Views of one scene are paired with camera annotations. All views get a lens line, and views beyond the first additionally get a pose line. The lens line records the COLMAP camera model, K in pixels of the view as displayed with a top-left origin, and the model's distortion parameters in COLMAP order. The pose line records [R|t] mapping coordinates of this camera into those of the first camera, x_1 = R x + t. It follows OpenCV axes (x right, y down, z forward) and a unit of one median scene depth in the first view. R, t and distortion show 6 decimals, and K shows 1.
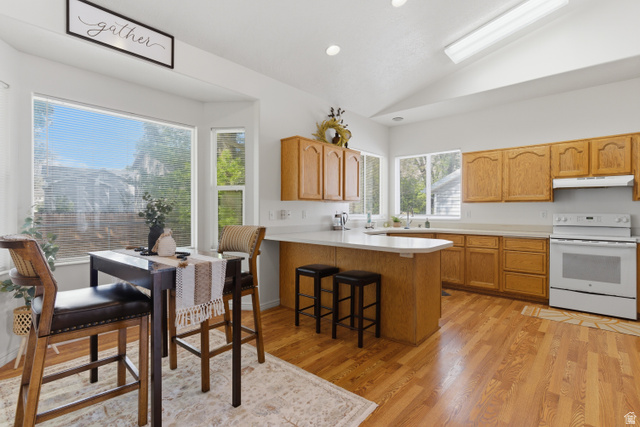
lens RADIAL K [[310.4, 0, 319.5], [0, 310.4, 212.2], [0, 0, 1]] dist [0.002390, -0.003241]
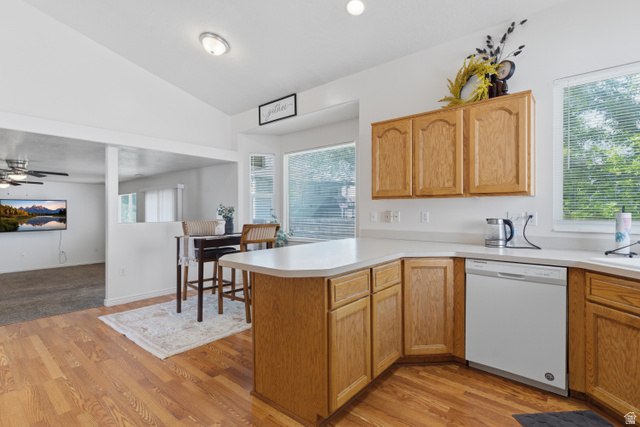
lens RADIAL K [[310.4, 0, 318.3], [0, 310.4, 212.4], [0, 0, 1]] dist [0.002390, -0.003241]
pose [[0.022385, 0.004496, -0.999739, 0.791073], [-0.002577, 0.999987, 0.004439, -0.006943], [0.999746, 0.002477, 0.022396, 0.848203]]
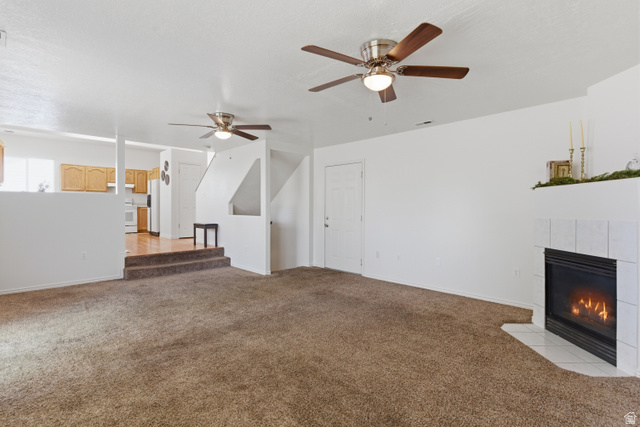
lens RADIAL K [[310.4, 0, 313.6], [0, 310.4, 210.3], [0, 0, 1]] dist [0.002390, -0.003241]
pose [[0.074908, -0.008091, 0.997158, -1.642253], [0.003256, 0.999964, 0.007870, 0.100351], [-0.997185, 0.002657, 0.074932, -0.826203]]
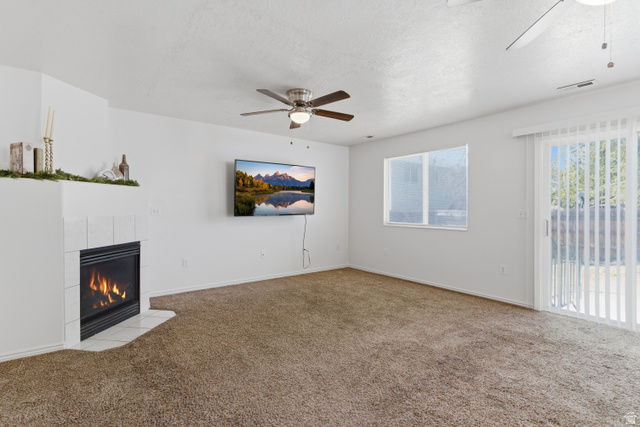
lens RADIAL K [[310.4, 0, 317.9], [0, 310.4, 201.0], [0, 0, 1]] dist [0.002390, -0.003241]
pose [[-0.196929, -0.019317, -0.980227, -0.159677], [-0.005941, 0.999811, -0.018509, 0.101548], [0.980400, 0.002179, -0.197006, -0.680036]]
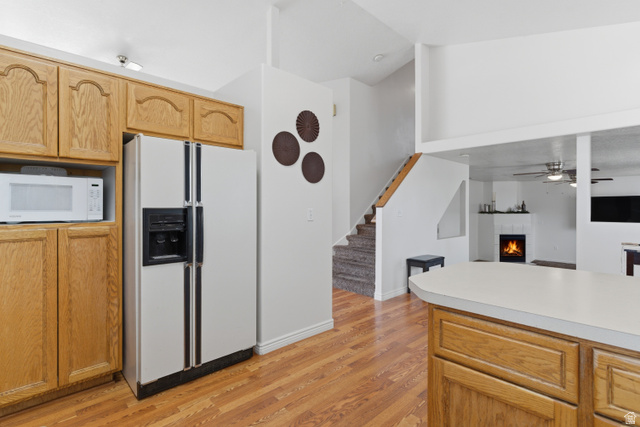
lens RADIAL K [[310.4, 0, 315.1], [0, 310.4, 211.9], [0, 0, 1]] dist [0.002390, -0.003241]
pose [[-0.994668, 0.003830, 0.103055, 0.421794], [0.005172, 0.999905, 0.012757, -0.009395], [-0.102996, 0.013222, -0.994594, 1.198679]]
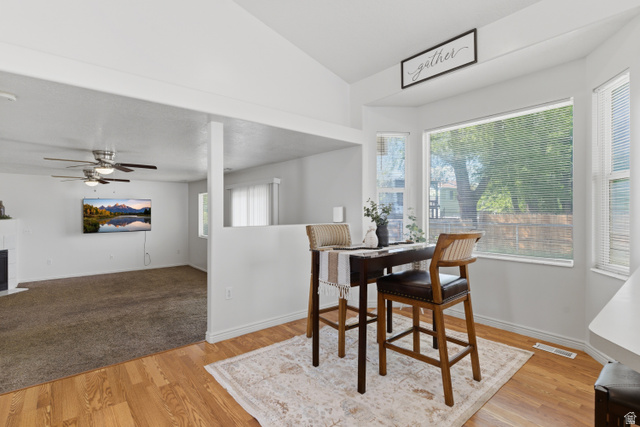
lens RADIAL K [[310.4, 0, 317.8], [0, 310.4, 211.1], [0, 0, 1]] dist [0.002390, -0.003241]
pose [[-0.147527, 0.002672, -0.989054, 0.427937], [-0.001638, 0.999994, 0.002945, -0.007005], [0.989057, 0.002055, -0.147521, 0.521881]]
